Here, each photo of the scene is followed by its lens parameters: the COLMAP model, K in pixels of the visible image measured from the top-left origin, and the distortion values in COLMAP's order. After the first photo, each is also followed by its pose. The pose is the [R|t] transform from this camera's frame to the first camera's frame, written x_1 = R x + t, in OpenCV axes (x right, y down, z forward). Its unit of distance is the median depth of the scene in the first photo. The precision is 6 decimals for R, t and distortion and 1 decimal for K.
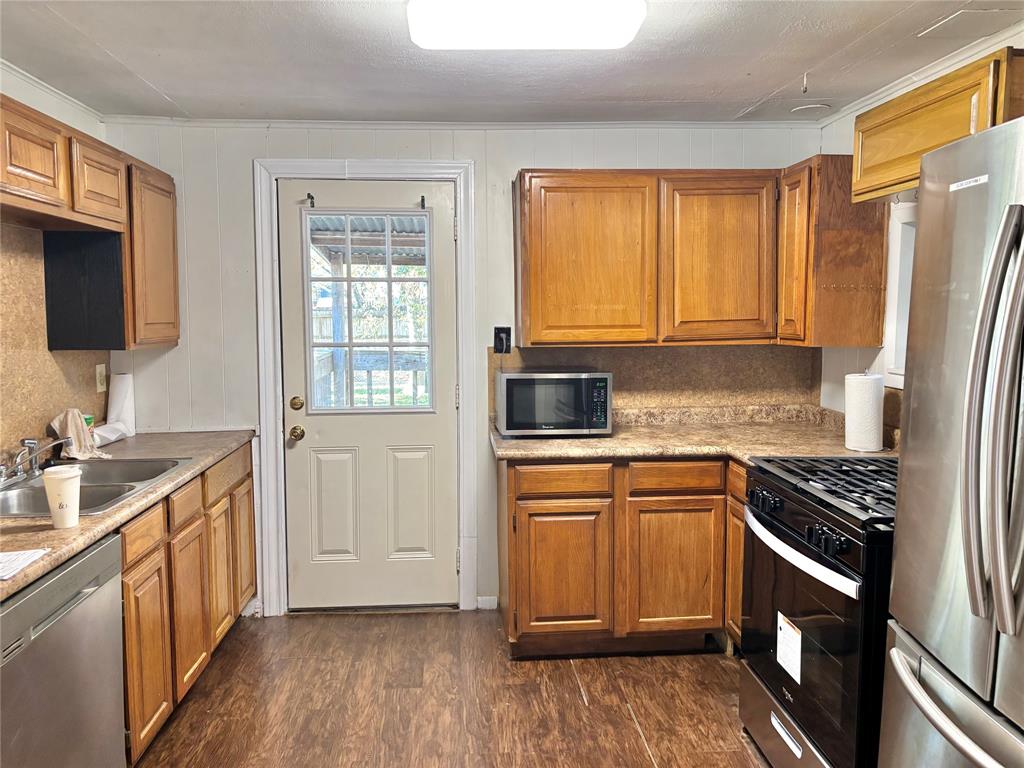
lens RADIAL K [[776.8, 0, 501.6], [0, 776.8, 372.5], [0, 0, 1]] dist [0.050037, -0.044879]
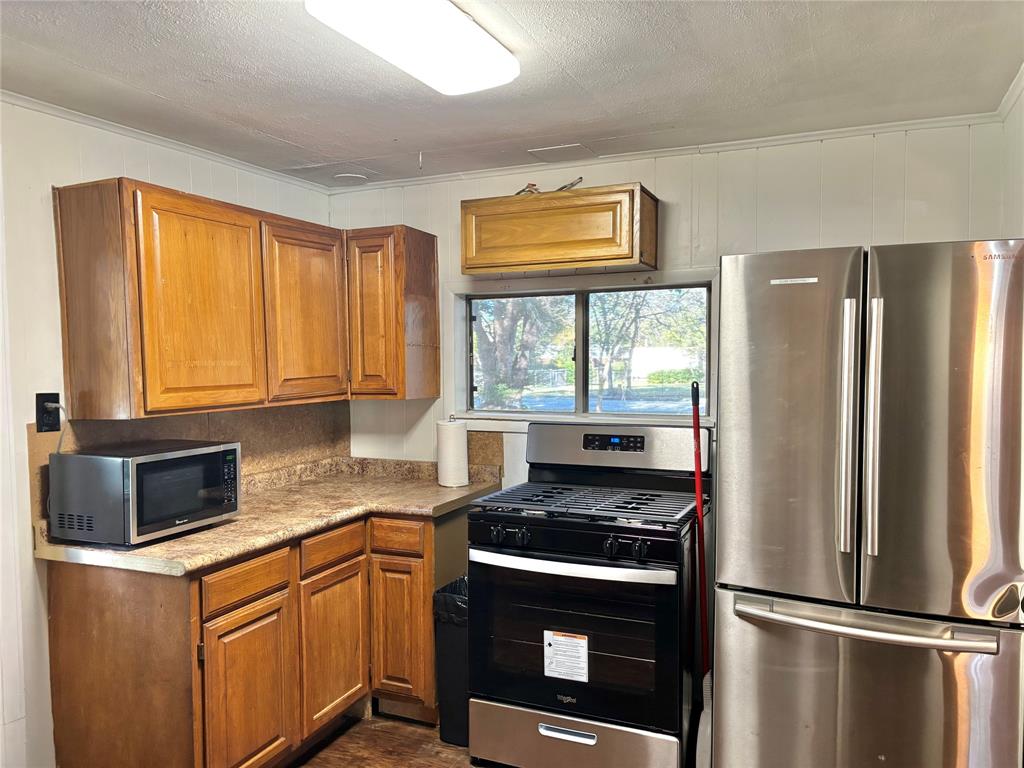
lens RADIAL K [[776.8, 0, 507.8], [0, 776.8, 388.1], [0, 0, 1]] dist [0.050037, -0.044879]
pose [[0.465839, -0.032319, 0.884279, -0.478071], [0.079317, 0.996835, -0.005351, -0.031018], [-0.881307, 0.072631, 0.466928, 0.359433]]
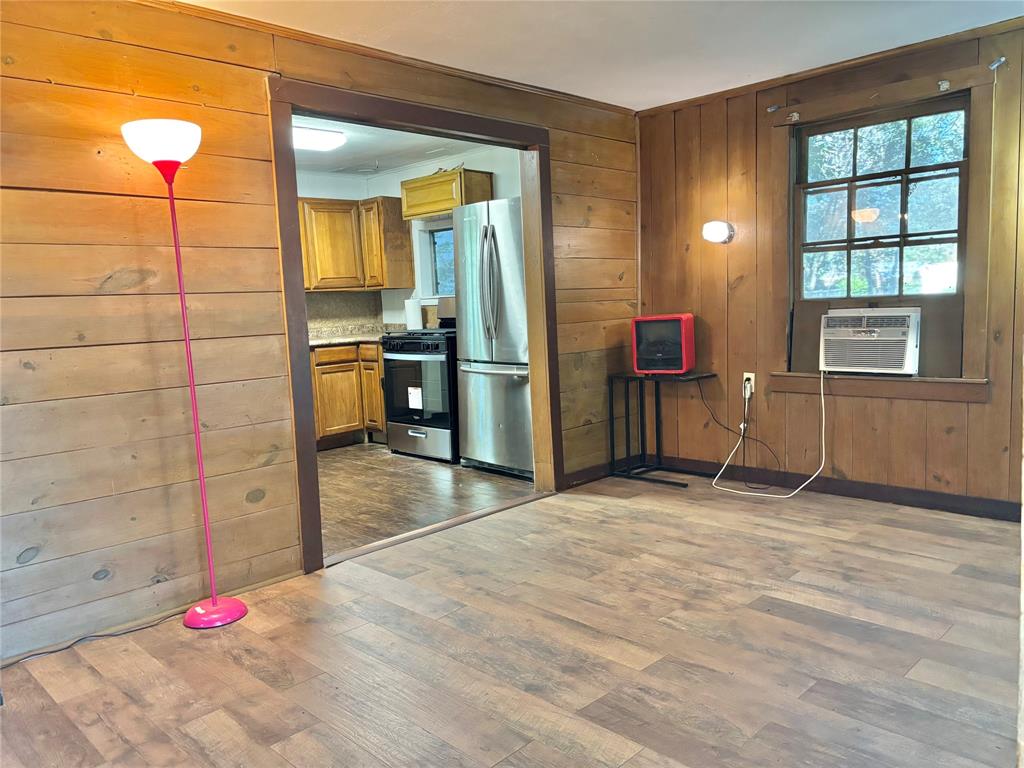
lens RADIAL K [[776.8, 0, 531.1], [0, 776.8, 389.1], [0, 0, 1]] dist [0.050037, -0.044879]
pose [[0.736899, -0.107710, 0.667367, -0.720465], [0.098073, 0.993814, 0.052107, 0.160720], [-0.668852, 0.027053, 0.742904, -0.777656]]
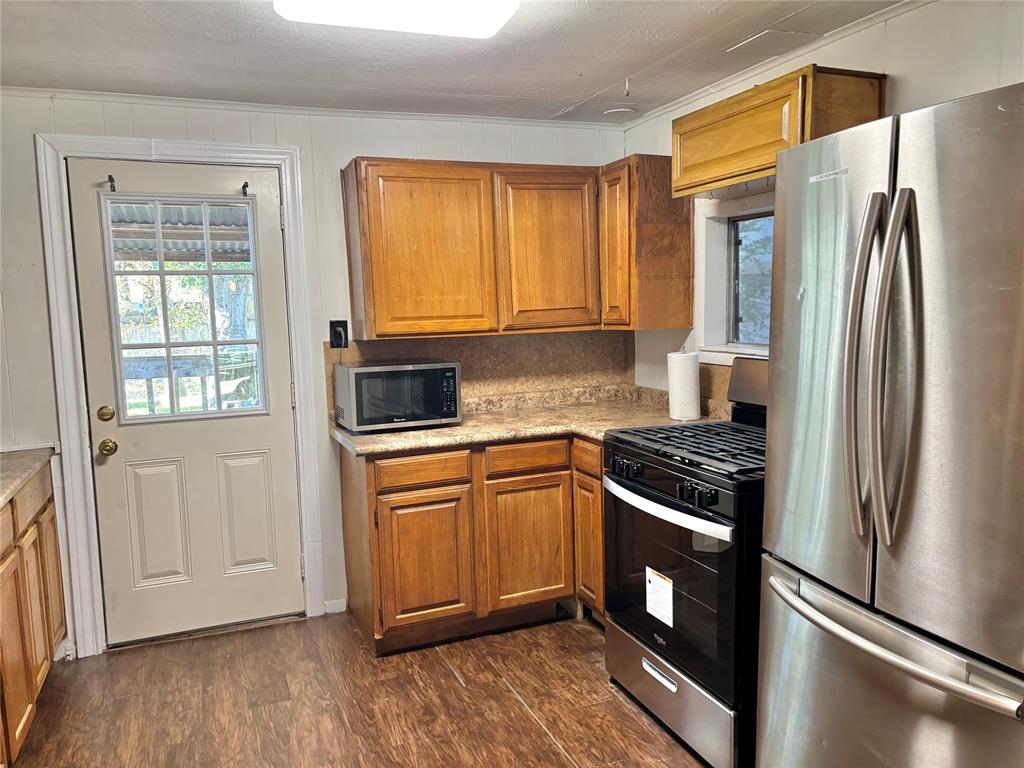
lens RADIAL K [[776.8, 0, 513.8], [0, 776.8, 385.2], [0, 0, 1]] dist [0.050037, -0.044879]
pose [[0.948815, -0.054312, 0.311127, -0.110848], [0.049727, 0.998506, 0.022657, 0.011386], [-0.311893, -0.006026, 0.950098, 0.011063]]
